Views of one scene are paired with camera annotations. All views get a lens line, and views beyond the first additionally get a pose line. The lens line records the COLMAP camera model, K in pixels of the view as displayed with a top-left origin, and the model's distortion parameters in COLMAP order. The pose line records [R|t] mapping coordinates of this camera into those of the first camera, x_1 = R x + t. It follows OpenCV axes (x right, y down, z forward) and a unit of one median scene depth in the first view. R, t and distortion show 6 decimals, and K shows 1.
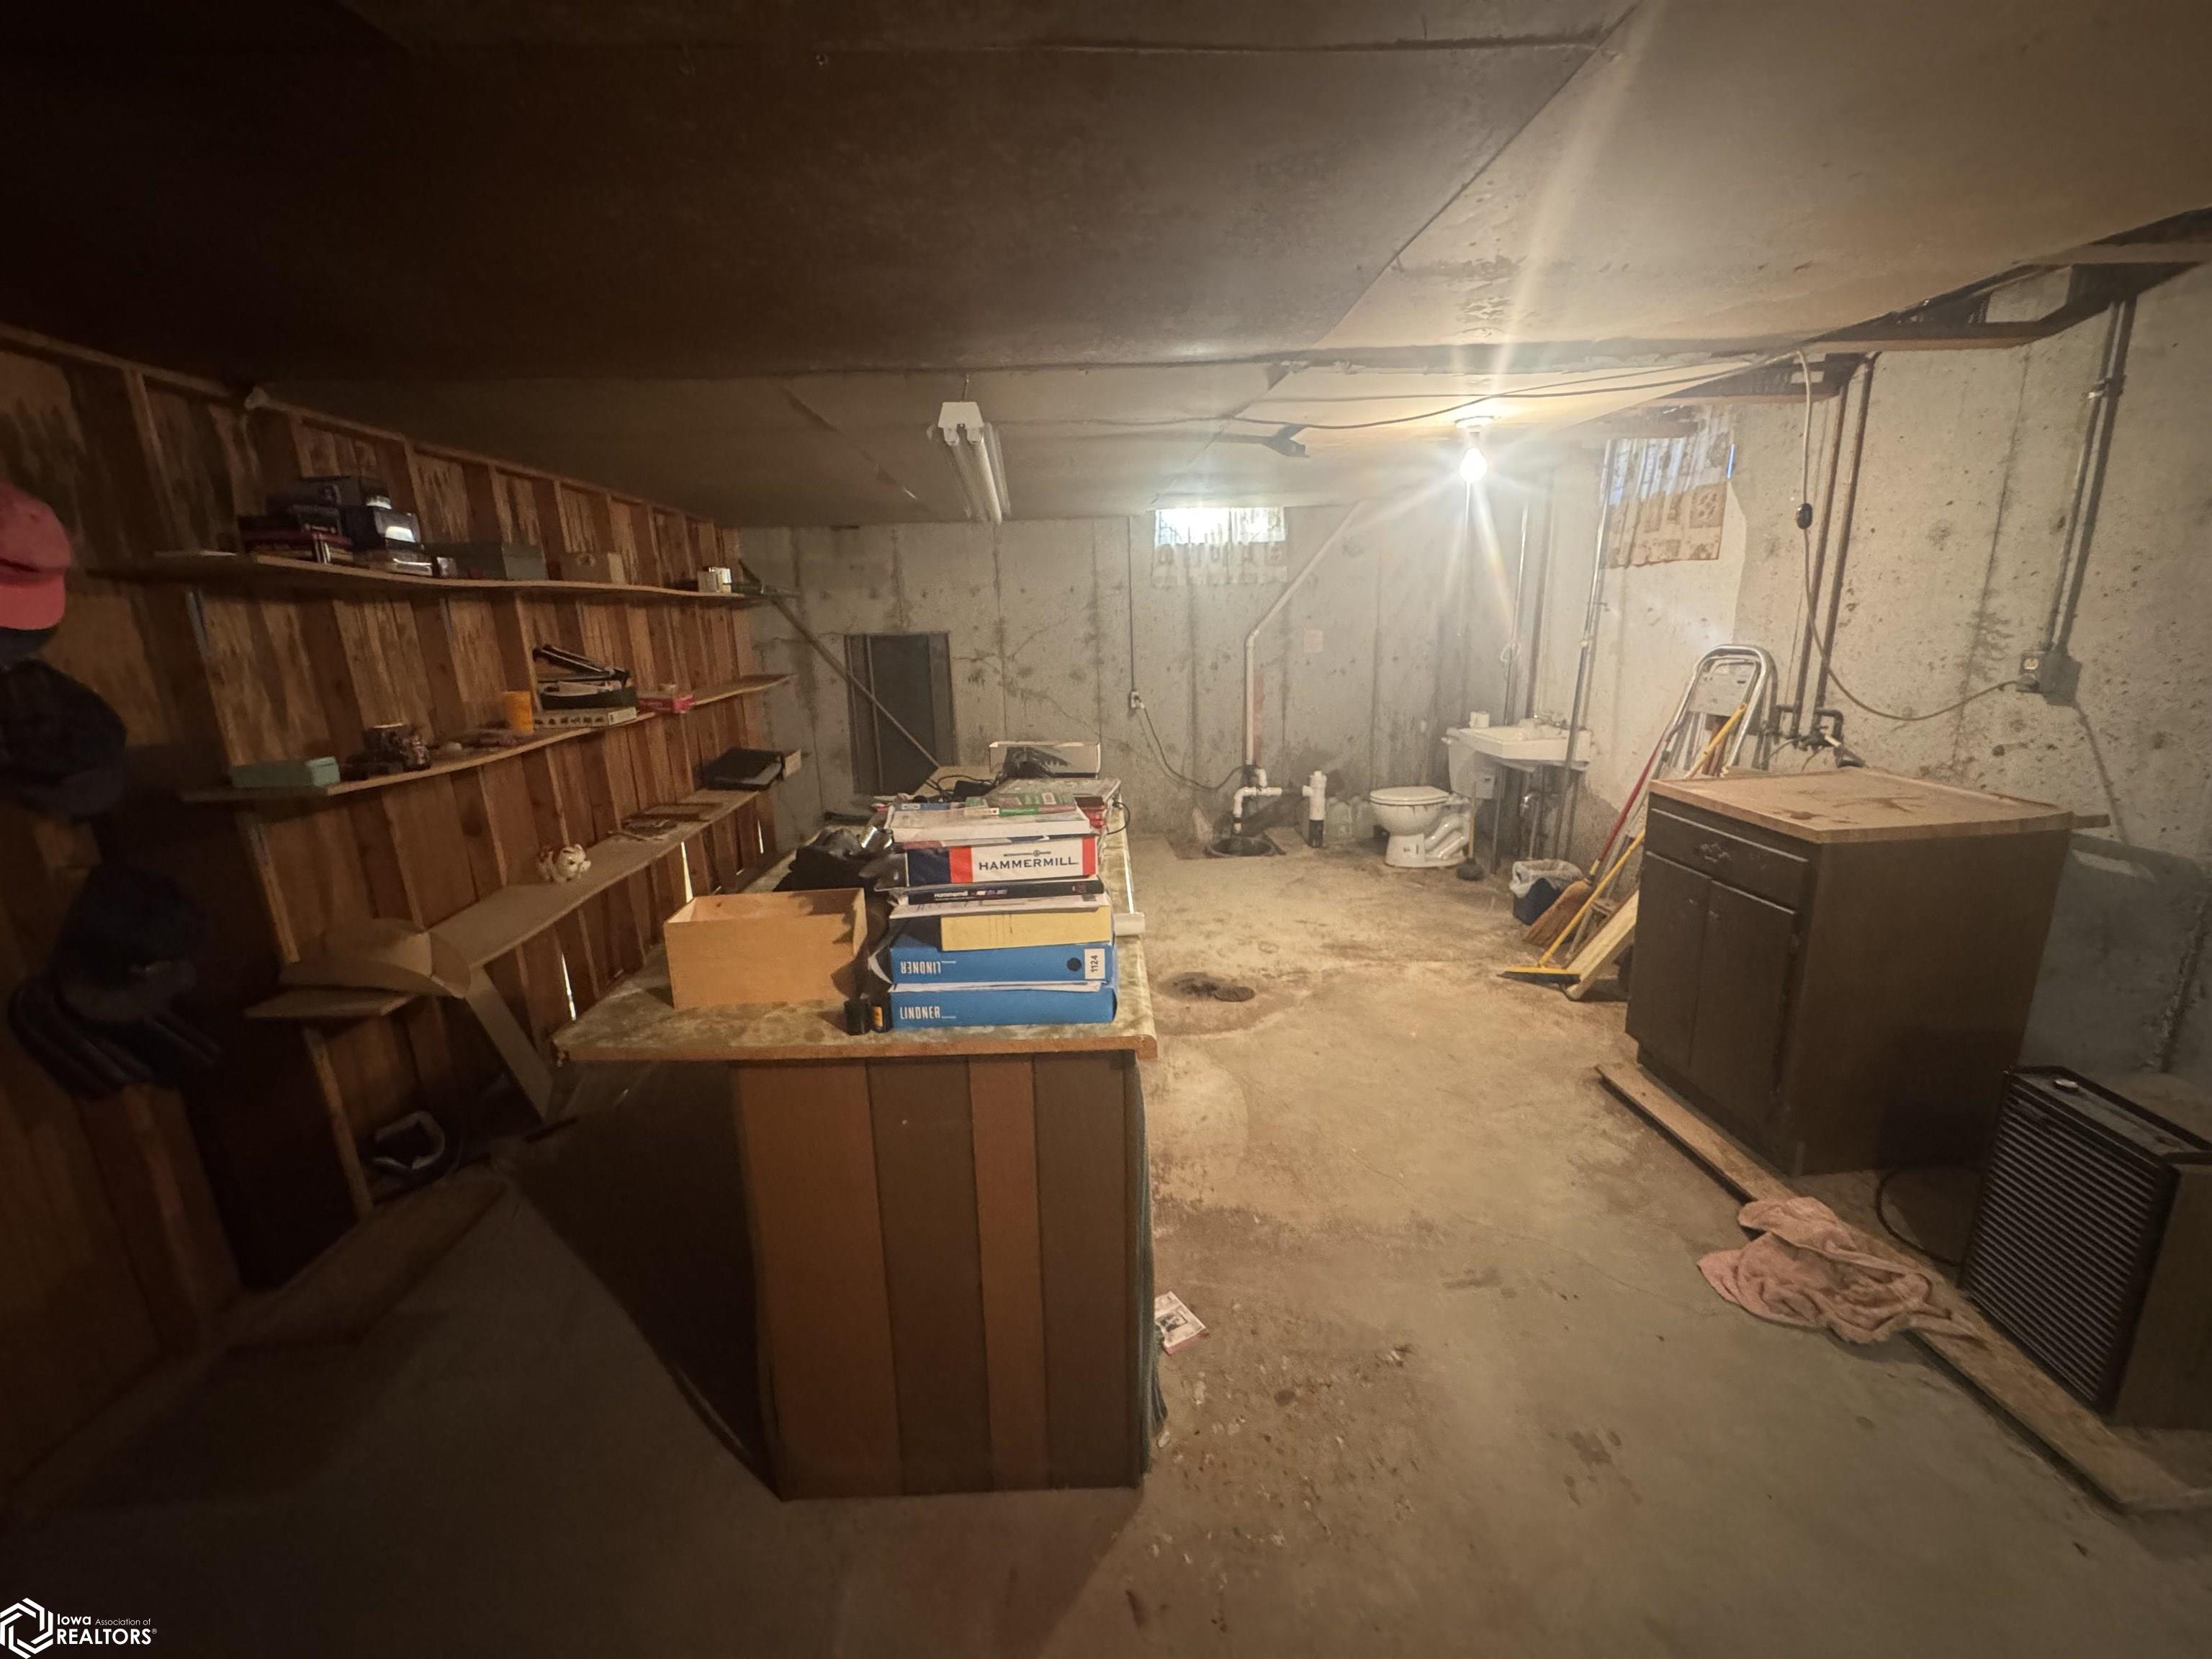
lens RADIAL K [[880.5, 0, 1115.3], [0, 880.5, 814.0], [0, 0, 1]] dist [0.000037, -0.000050]
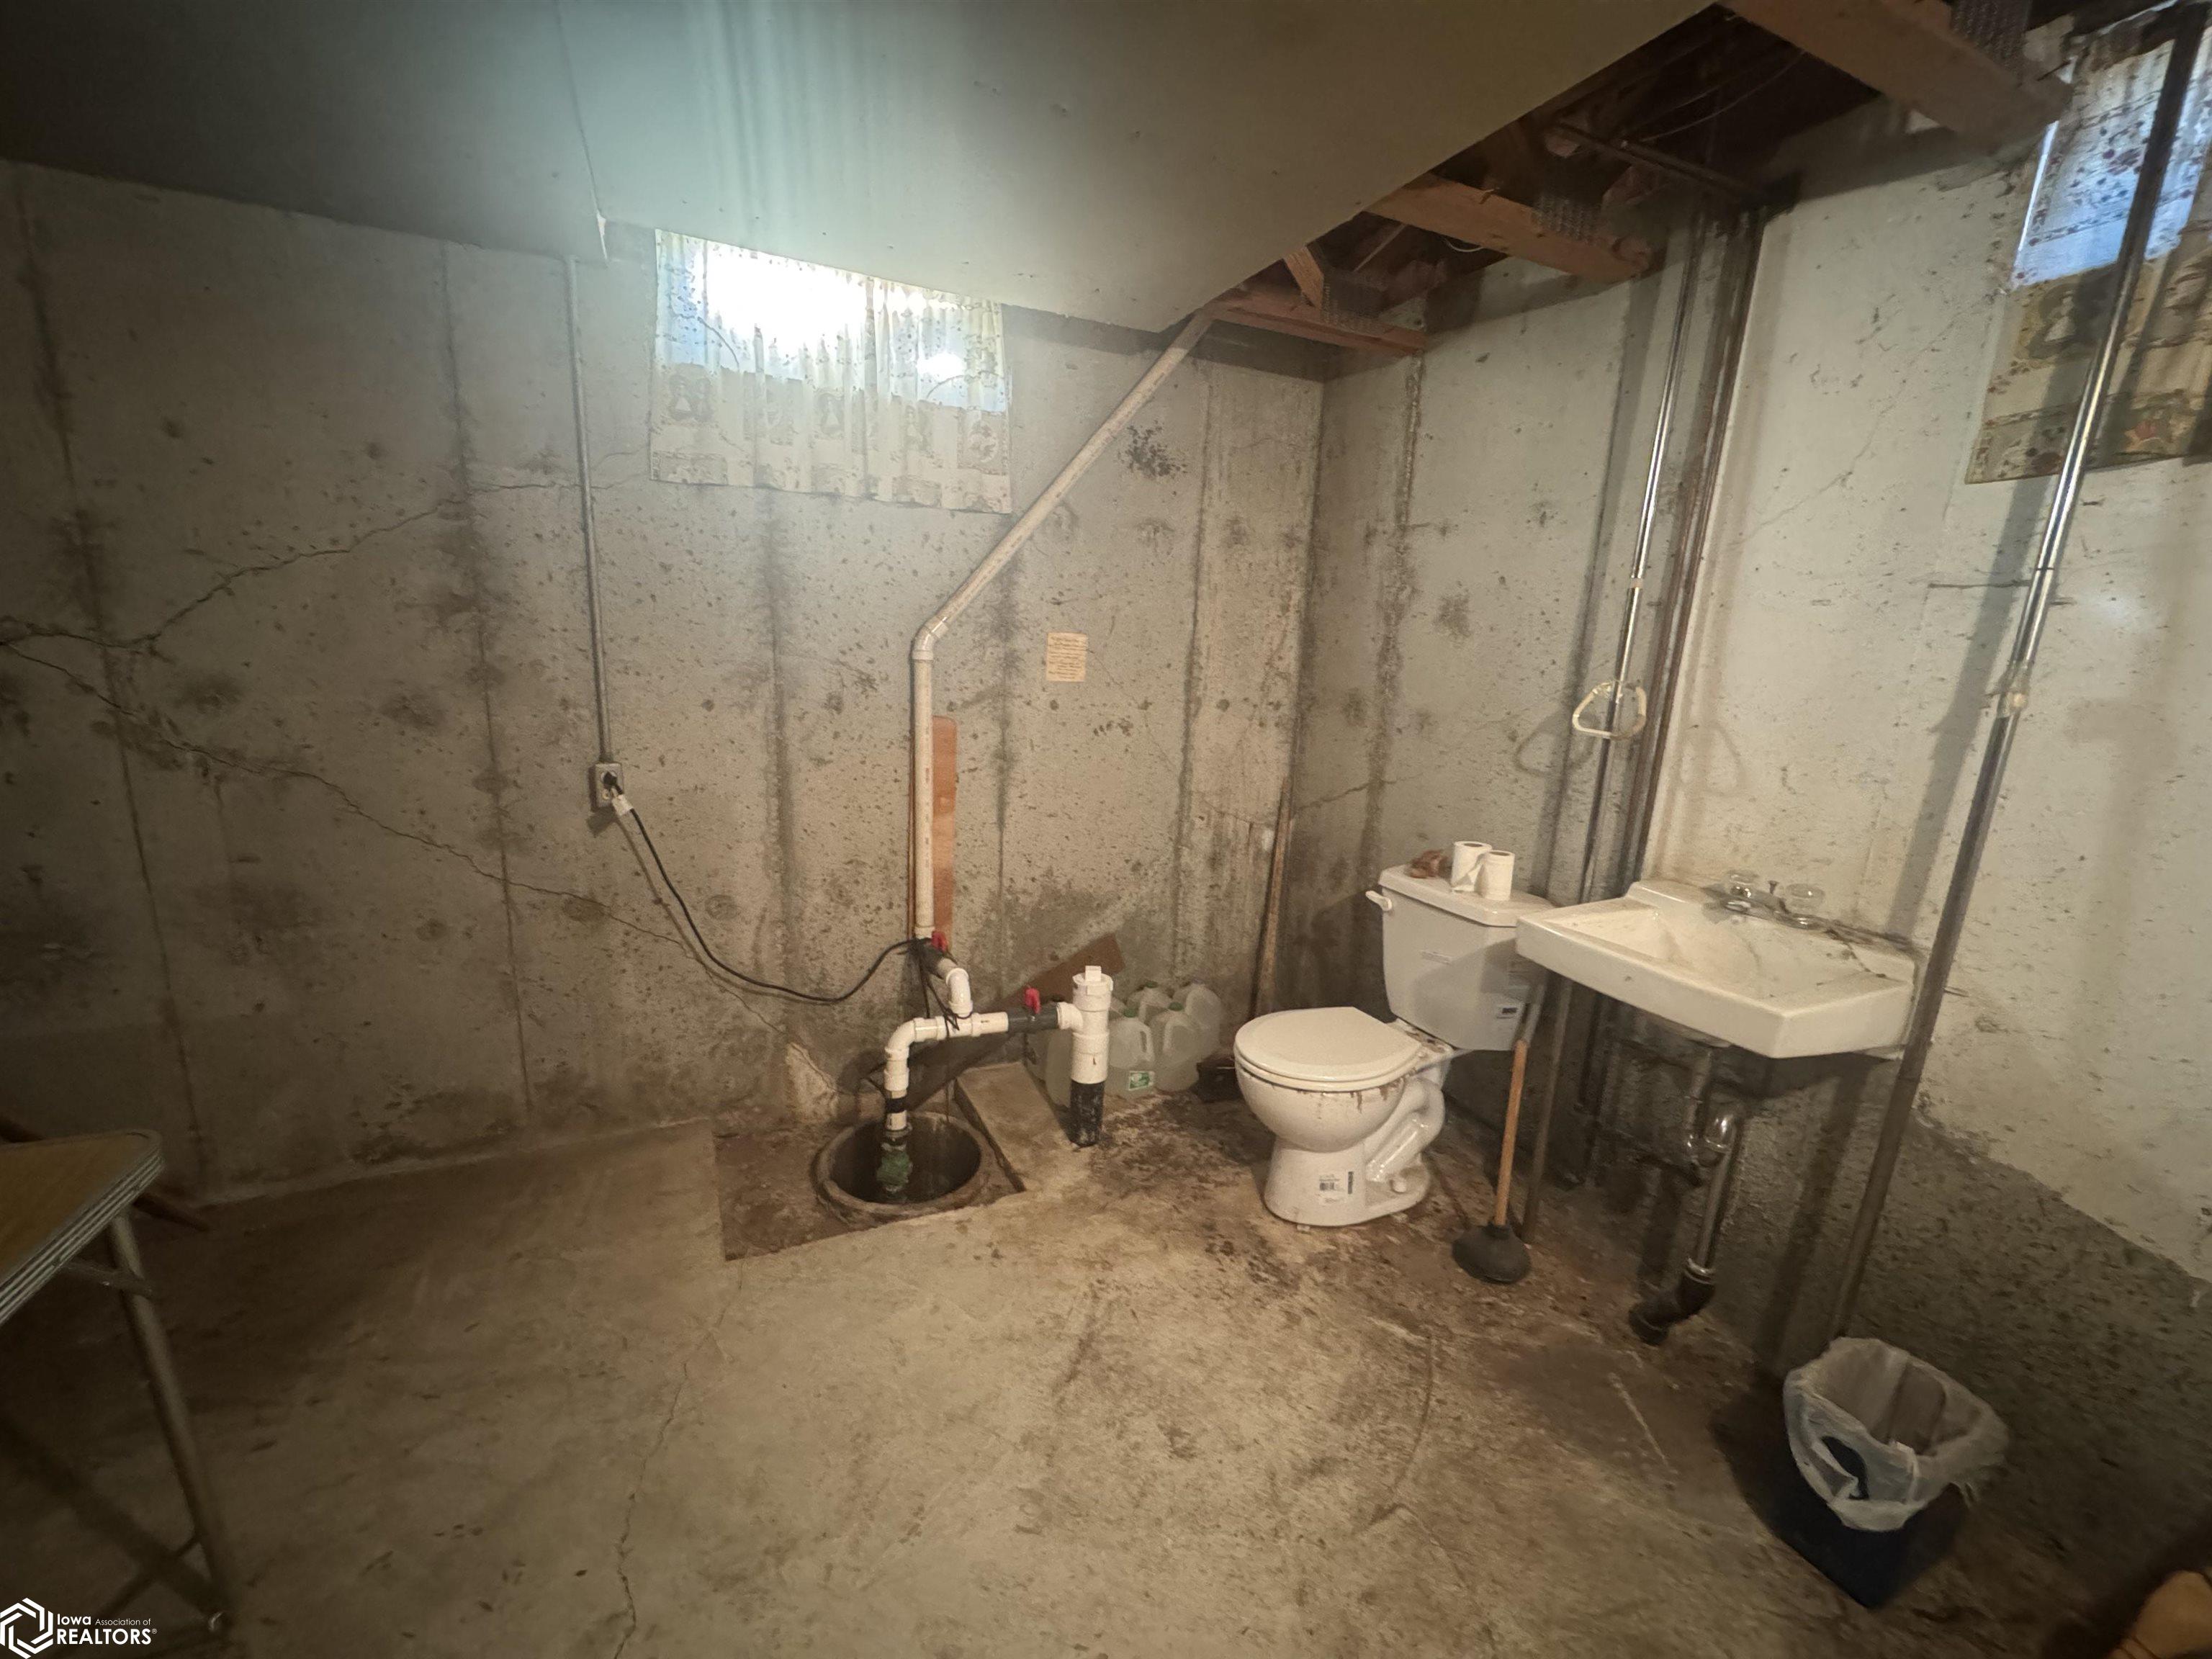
lens RADIAL K [[880.5, 0, 1103.2], [0, 880.5, 829.7], [0, 0, 1]] dist [0.000037, -0.000050]
pose [[0.933333, -0.005886, 0.358963, 0.083328], [0.012330, 0.999801, -0.015664, -0.103142], [-0.358800, 0.019046, 0.933220, 0.588206]]
